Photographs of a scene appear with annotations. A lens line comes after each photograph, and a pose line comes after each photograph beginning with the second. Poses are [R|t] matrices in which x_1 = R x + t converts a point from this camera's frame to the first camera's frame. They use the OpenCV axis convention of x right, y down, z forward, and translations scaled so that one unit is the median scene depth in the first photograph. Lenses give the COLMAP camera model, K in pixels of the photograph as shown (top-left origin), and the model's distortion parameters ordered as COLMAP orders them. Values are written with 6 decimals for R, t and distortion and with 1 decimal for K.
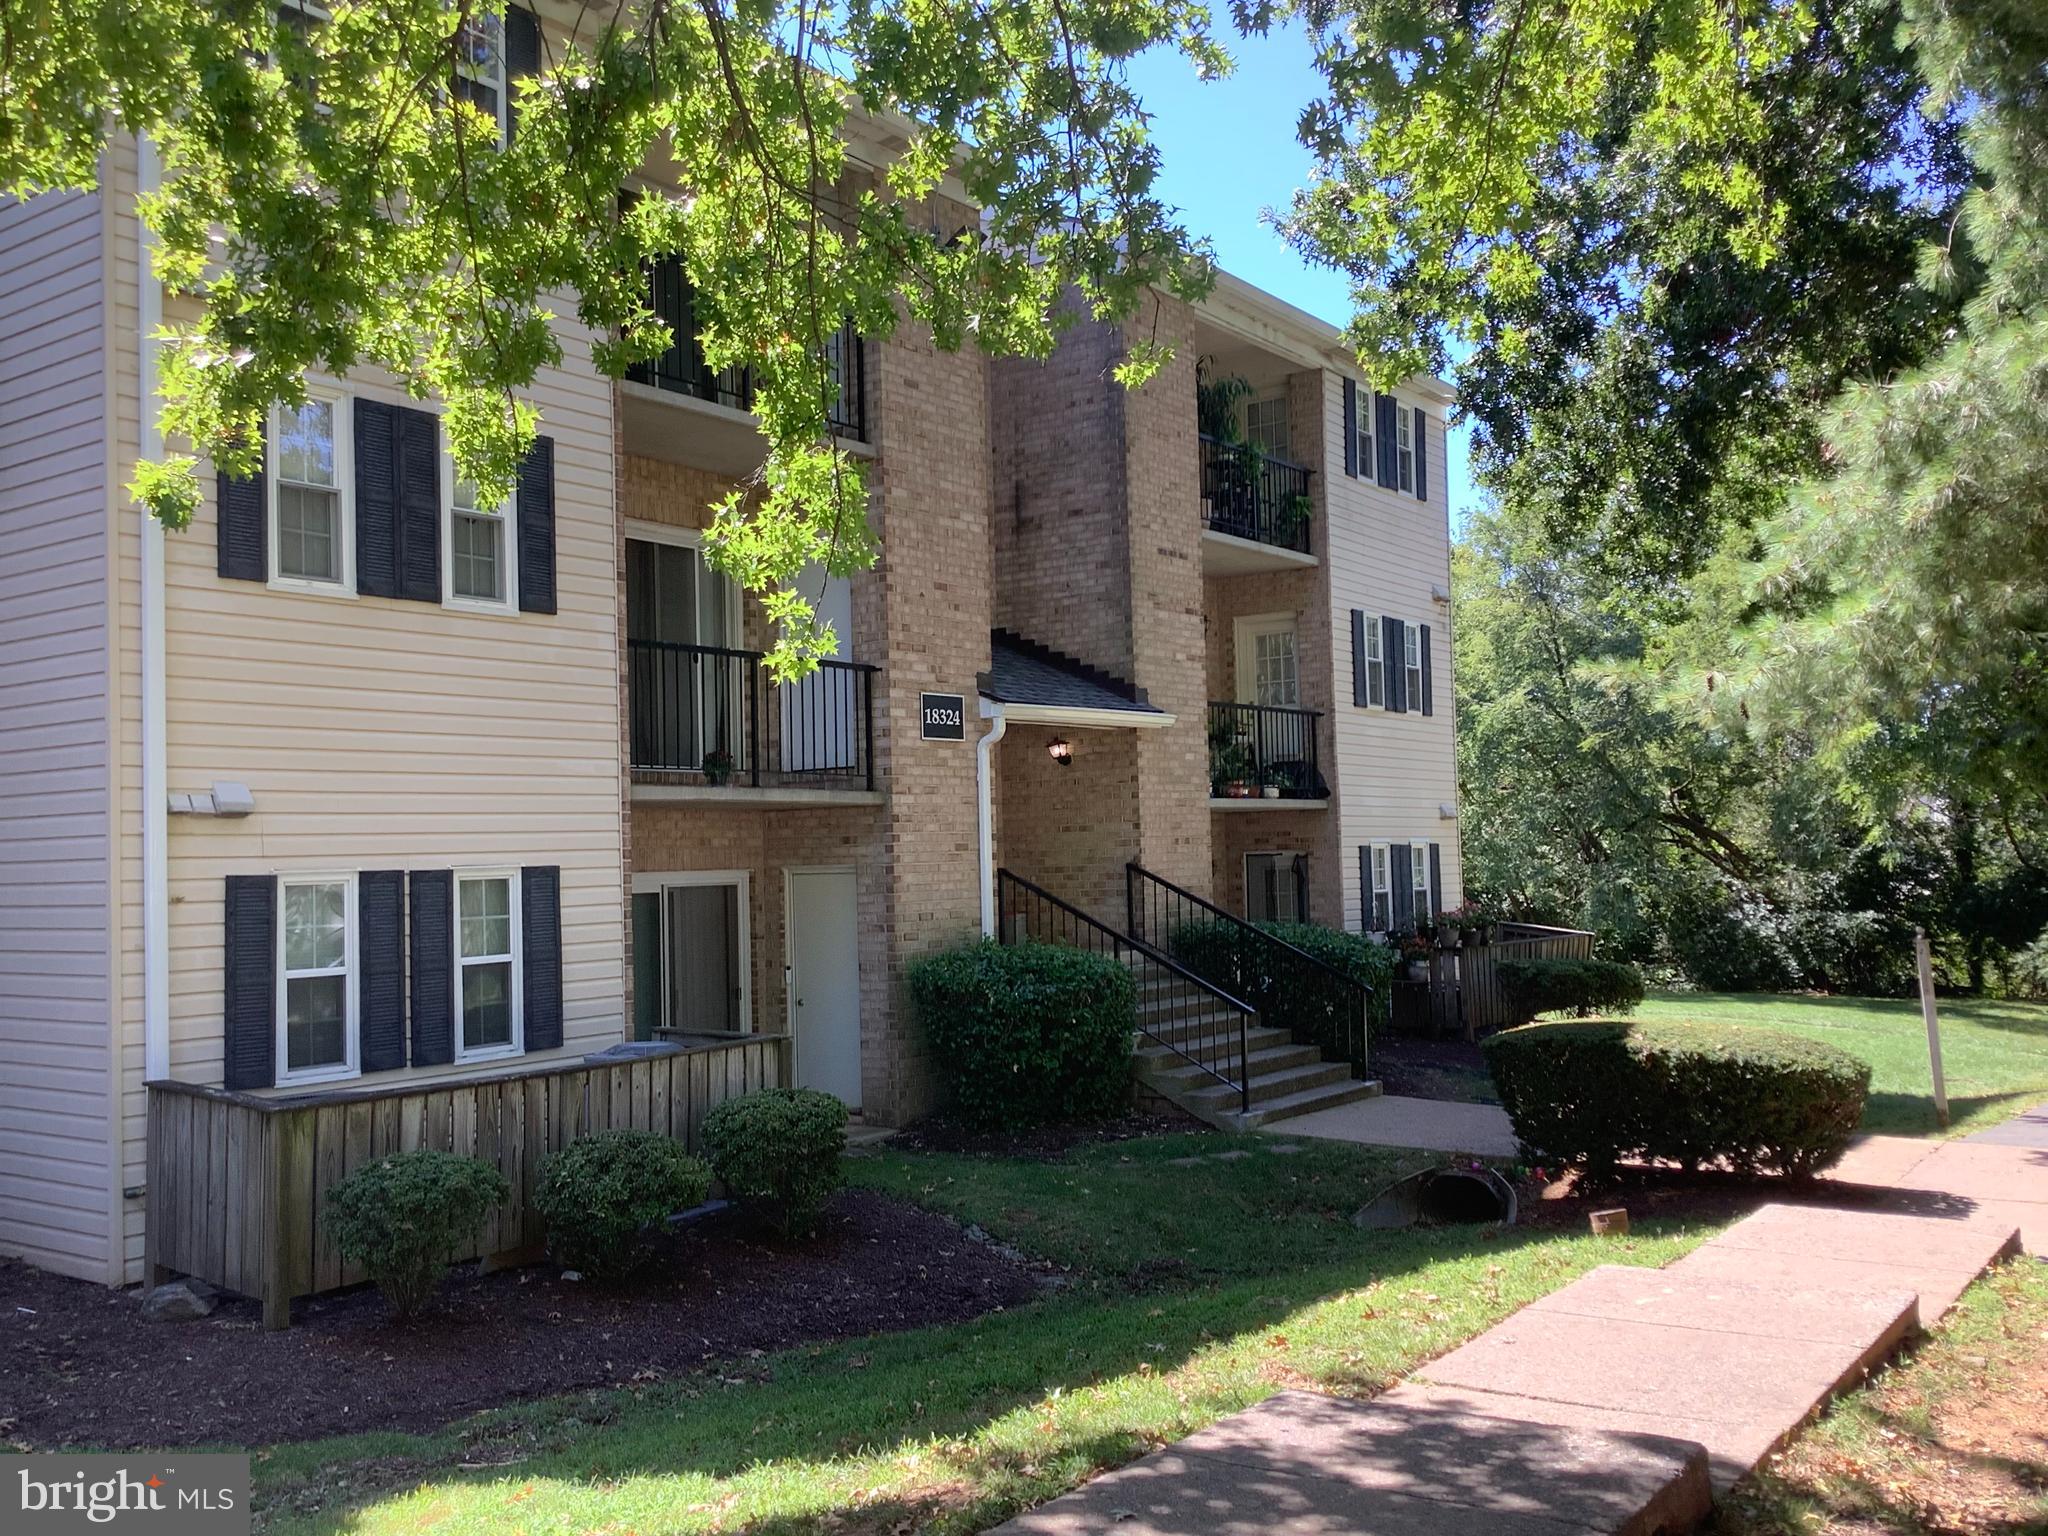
lens RADIAL K [[1819.6, 0, 1024.0], [0, 1819.6, 768.0], [0, 0, 1]] dist [0.115868, -0.240132]
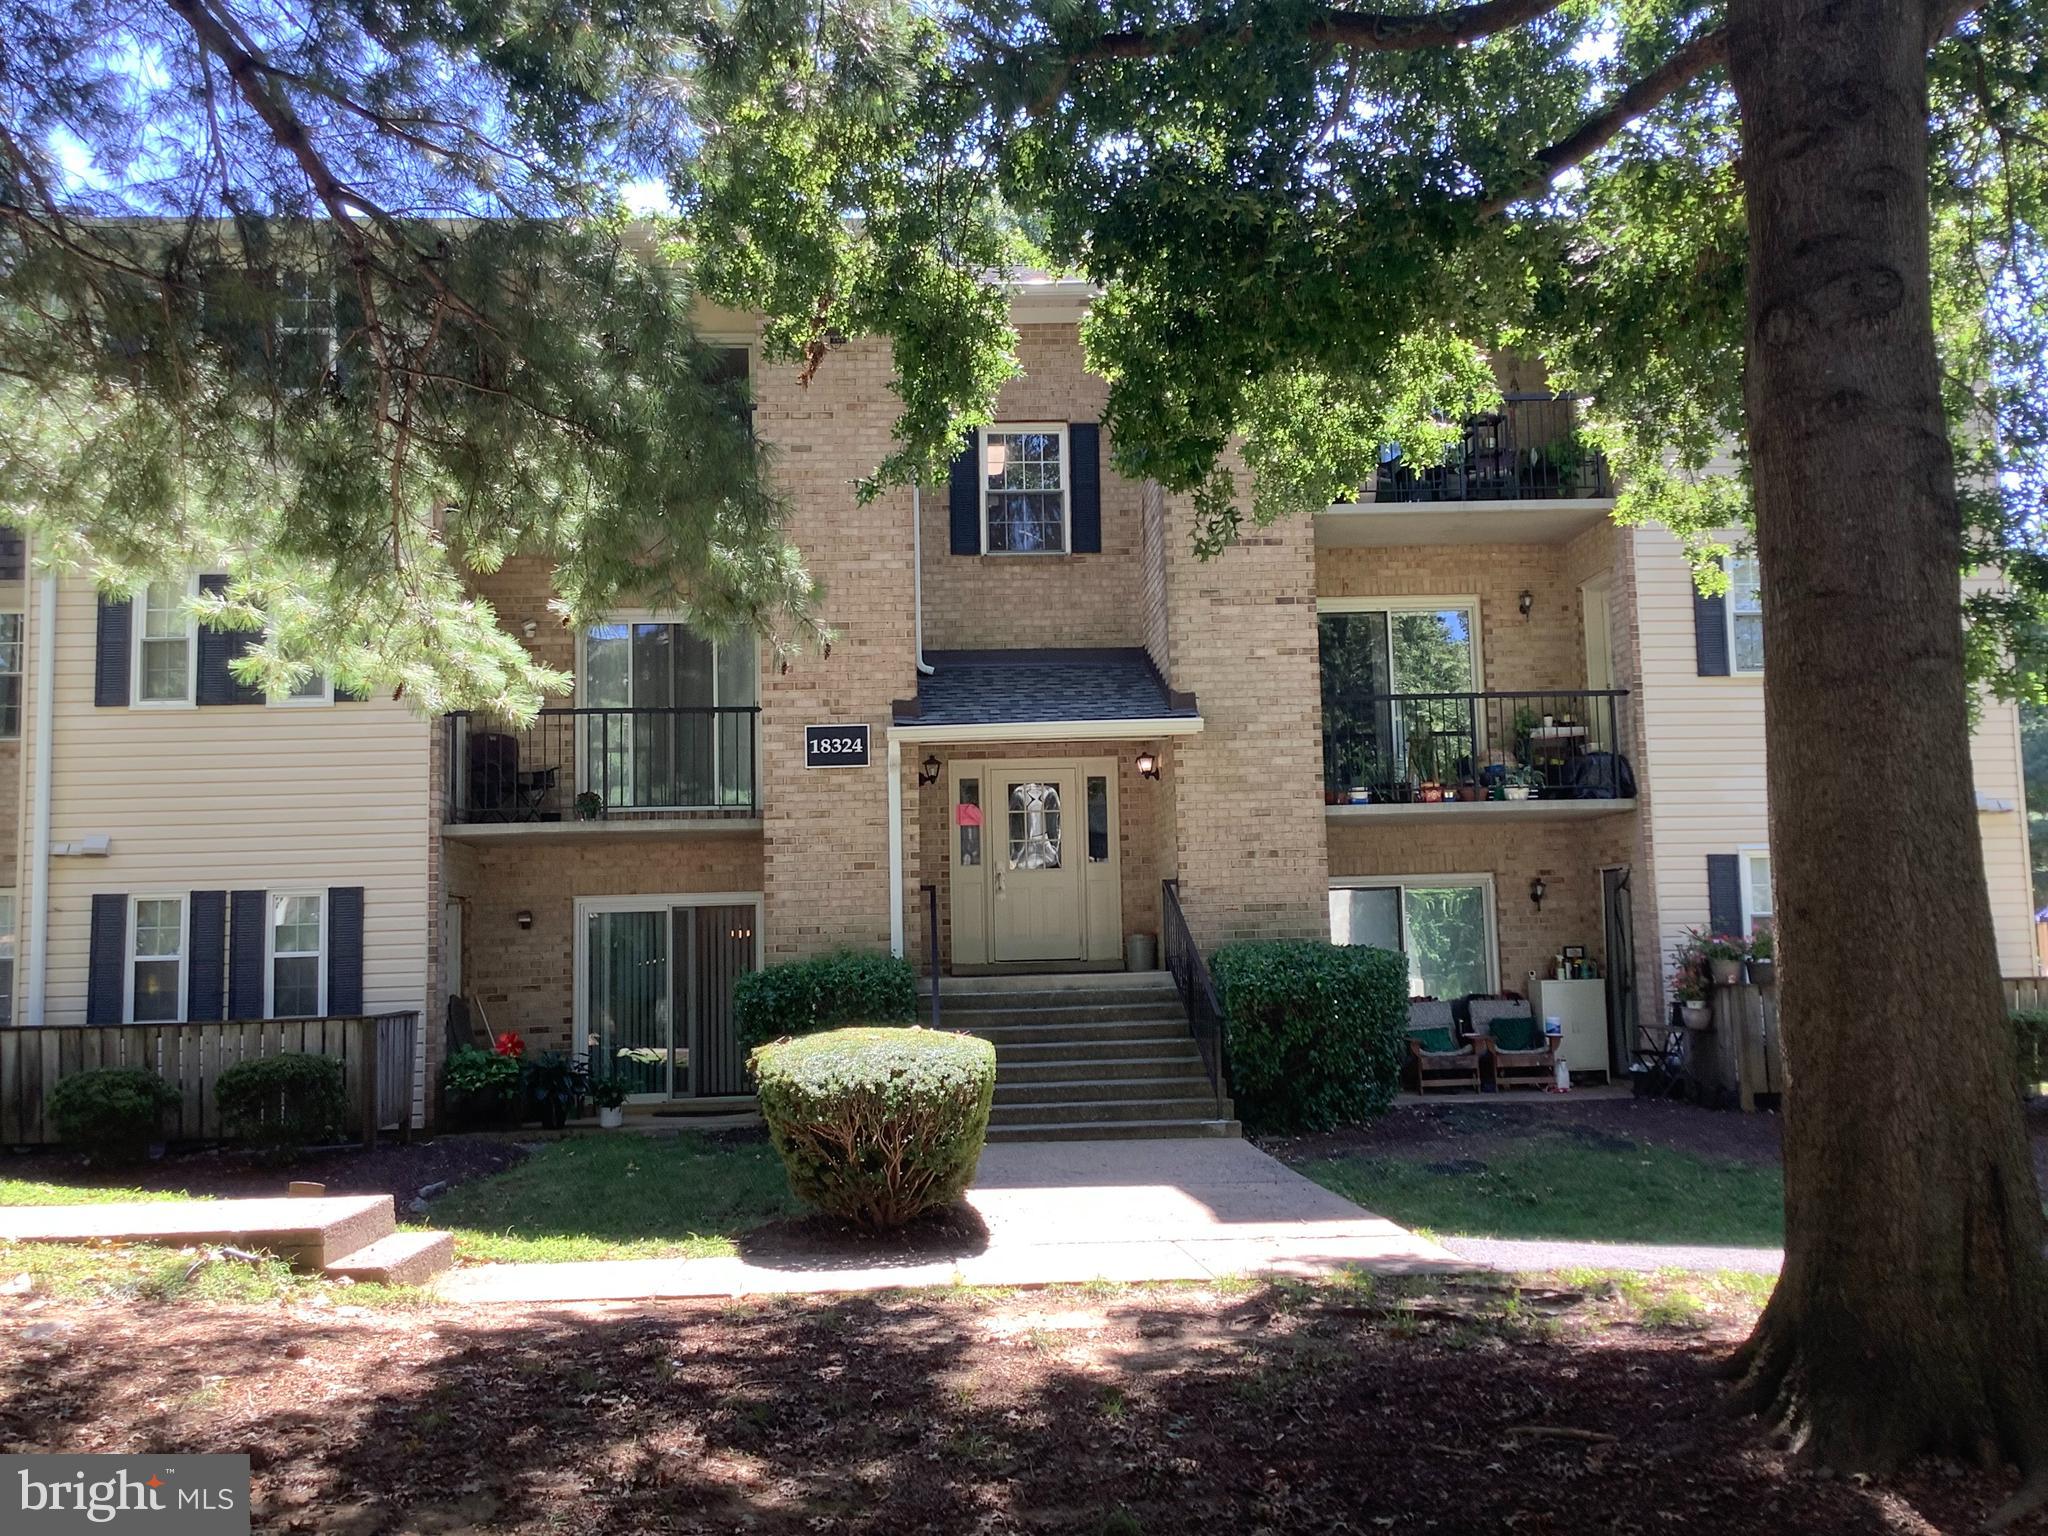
lens RADIAL K [[1808.5, 0, 1034.4], [0, 1808.5, 762.2], [0, 0, 1]] dist [0.065430, -0.145717]
pose [[0.646300, -0.073216, -0.759563, 1.137110], [0.048089, 0.997316, -0.055215, 0.062417], [0.761567, -0.000841, 0.648086, 0.531740]]
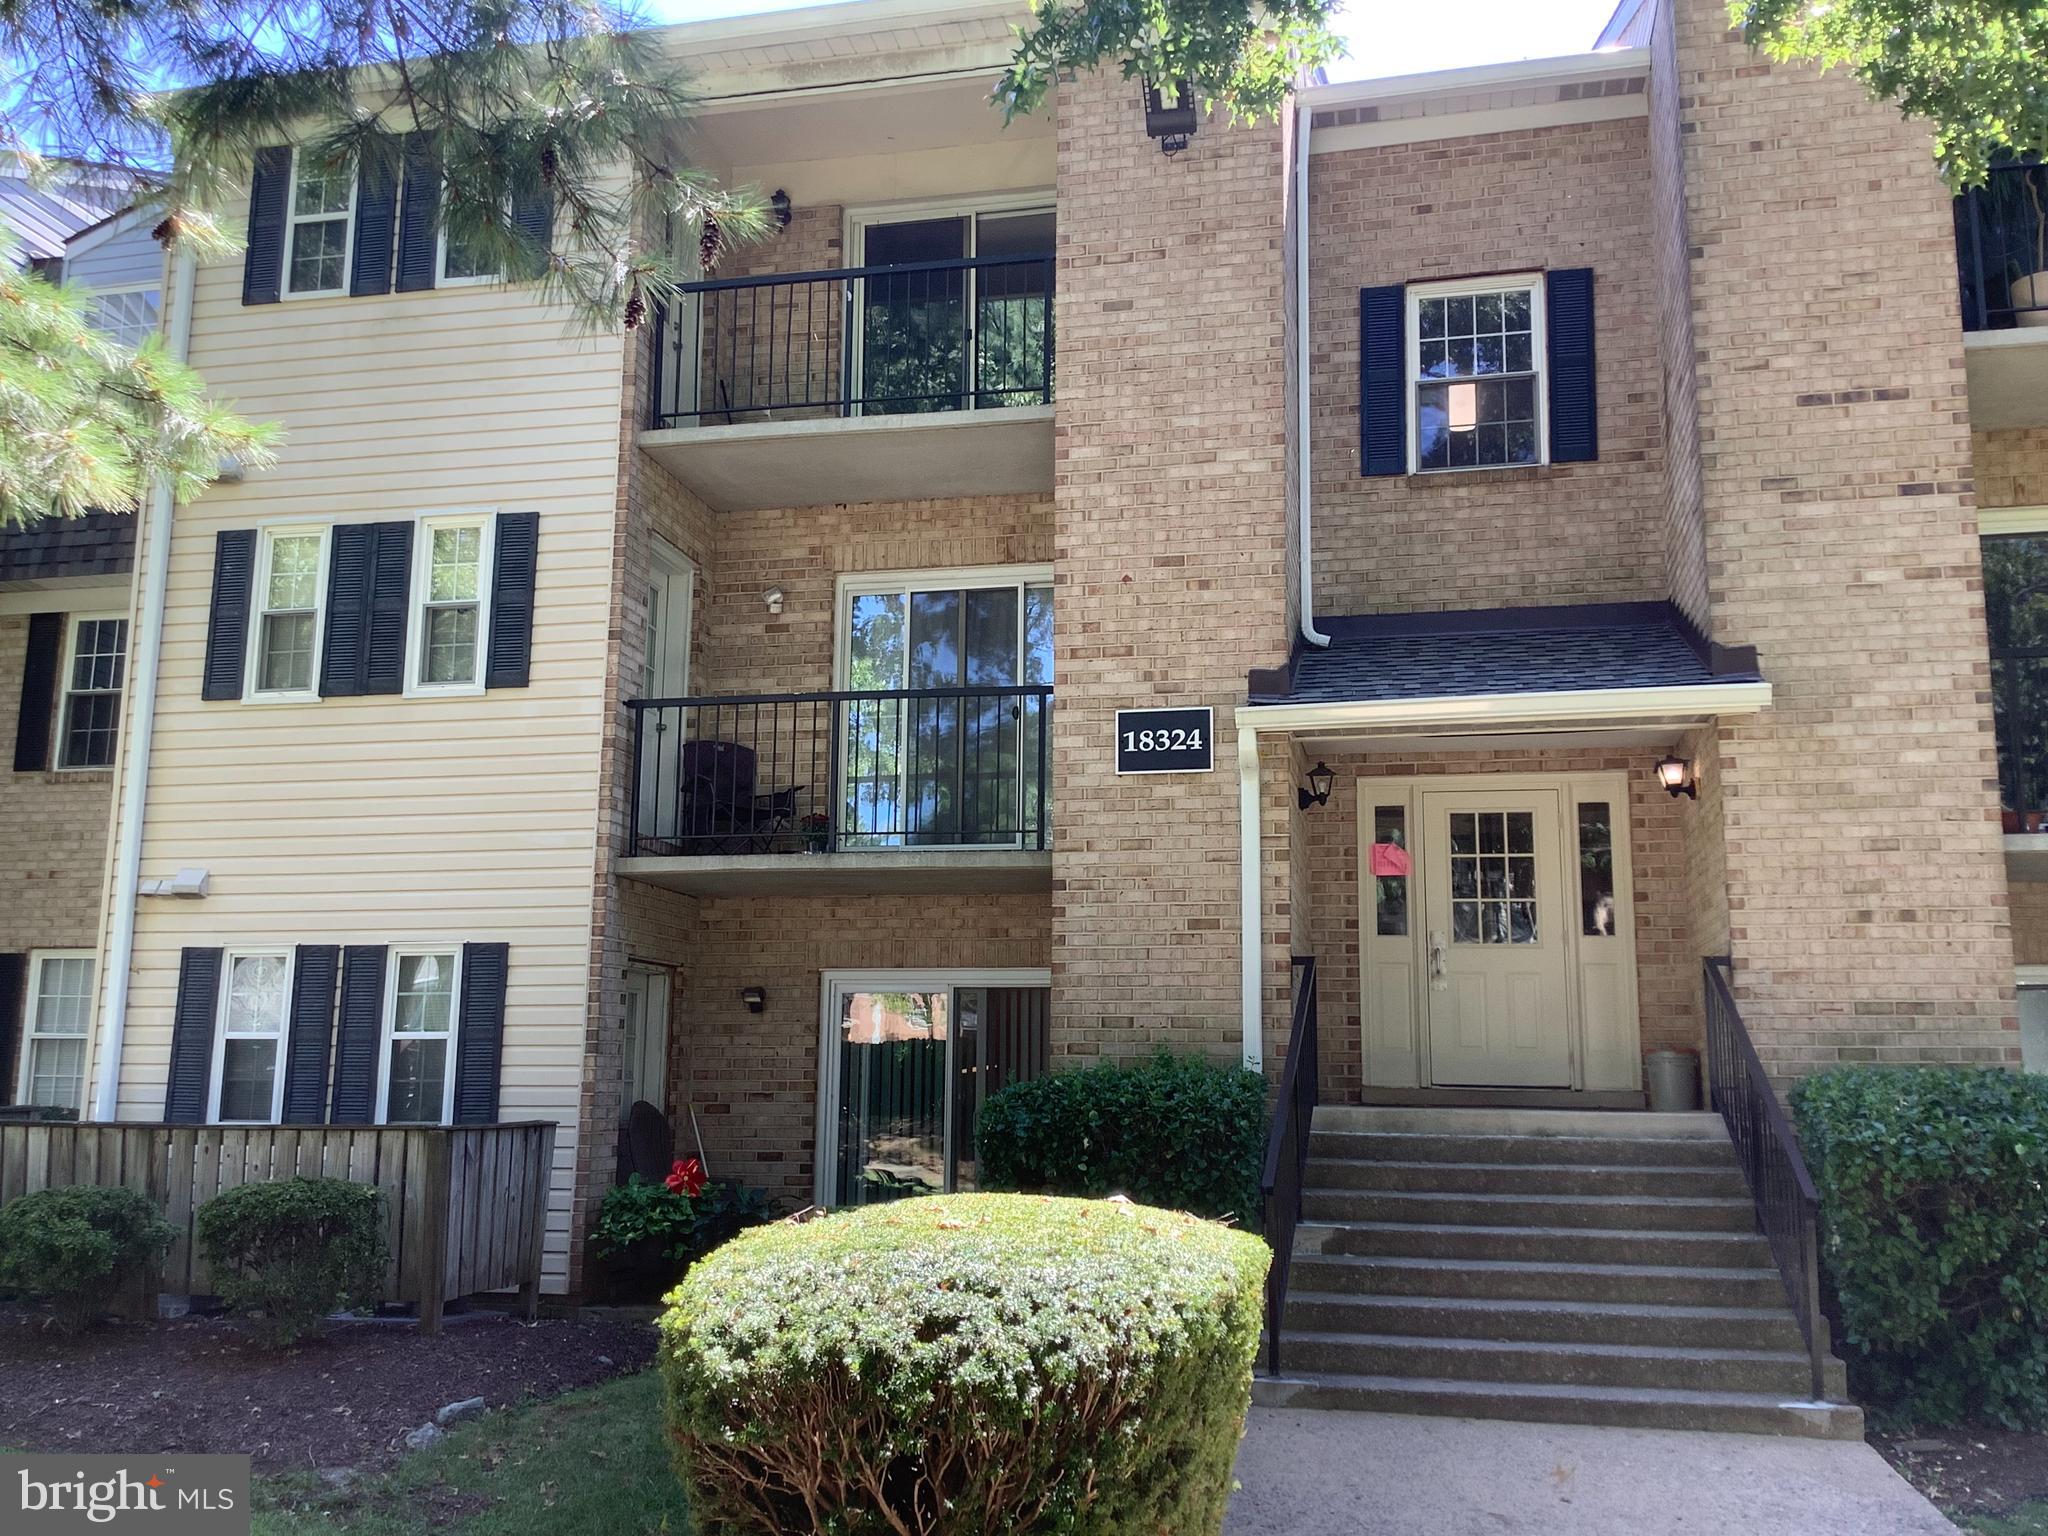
lens RADIAL K [[1819.6, 0, 1024.0], [0, 1819.6, 768.0], [0, 0, 1]] dist [0.115868, -0.240132]
pose [[0.396246, -0.129731, -0.908933, 0.775385], [0.024110, 0.991096, -0.130947, 0.099433], [0.917828, 0.029973, 0.395846, 0.903633]]
